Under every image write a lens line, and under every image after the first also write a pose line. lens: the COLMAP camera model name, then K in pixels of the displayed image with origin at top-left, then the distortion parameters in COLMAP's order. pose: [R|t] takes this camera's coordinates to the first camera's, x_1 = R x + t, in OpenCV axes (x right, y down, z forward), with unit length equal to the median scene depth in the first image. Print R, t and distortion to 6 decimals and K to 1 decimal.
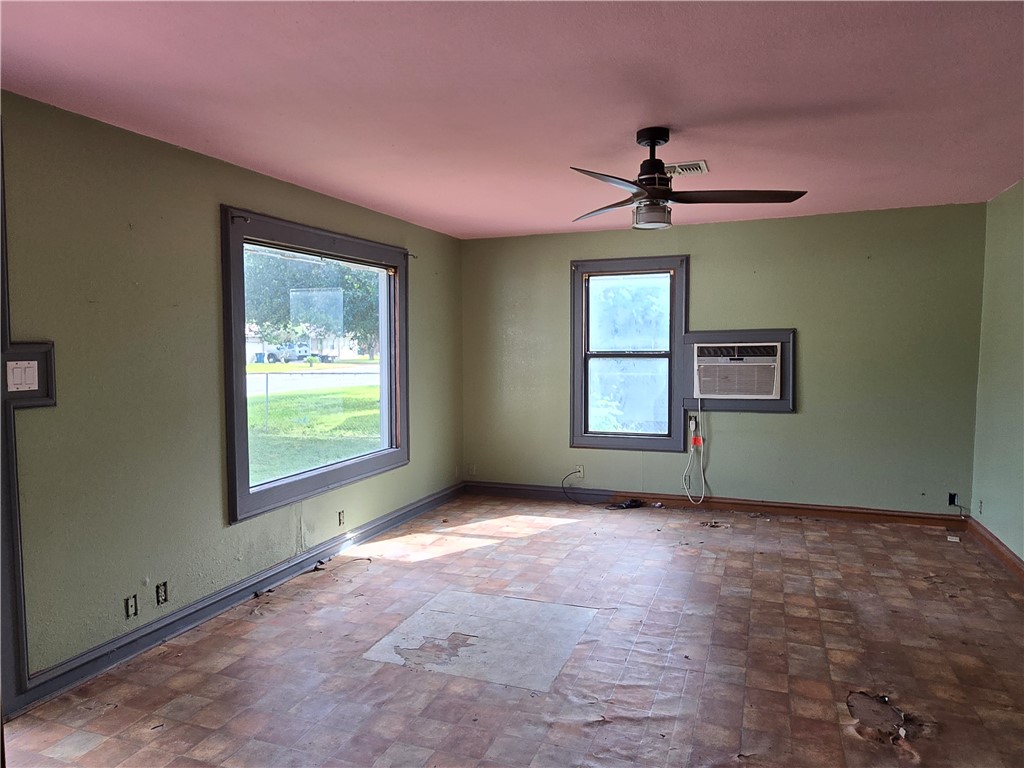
lens RADIAL K [[672.6, 0, 512.0], [0, 672.6, 384.0], [0, 0, 1]] dist [-0.006347, -0.002977]
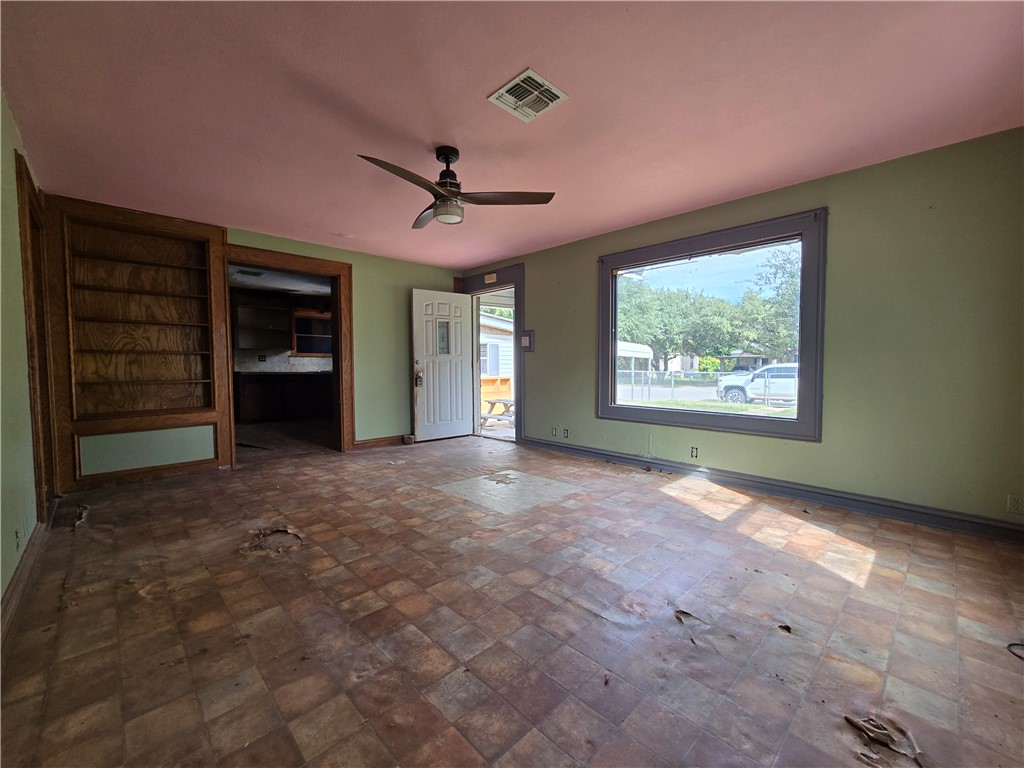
lens RADIAL K [[421.1, 0, 512.0], [0, 421.1, 384.0], [0, 0, 1]] dist [-0.001400, -0.000091]
pose [[-0.419180, 0.052365, -0.906392, 0.778433], [-0.050664, 0.995430, 0.080940, 0.020427], [0.906489, 0.079850, -0.414611, 1.226686]]
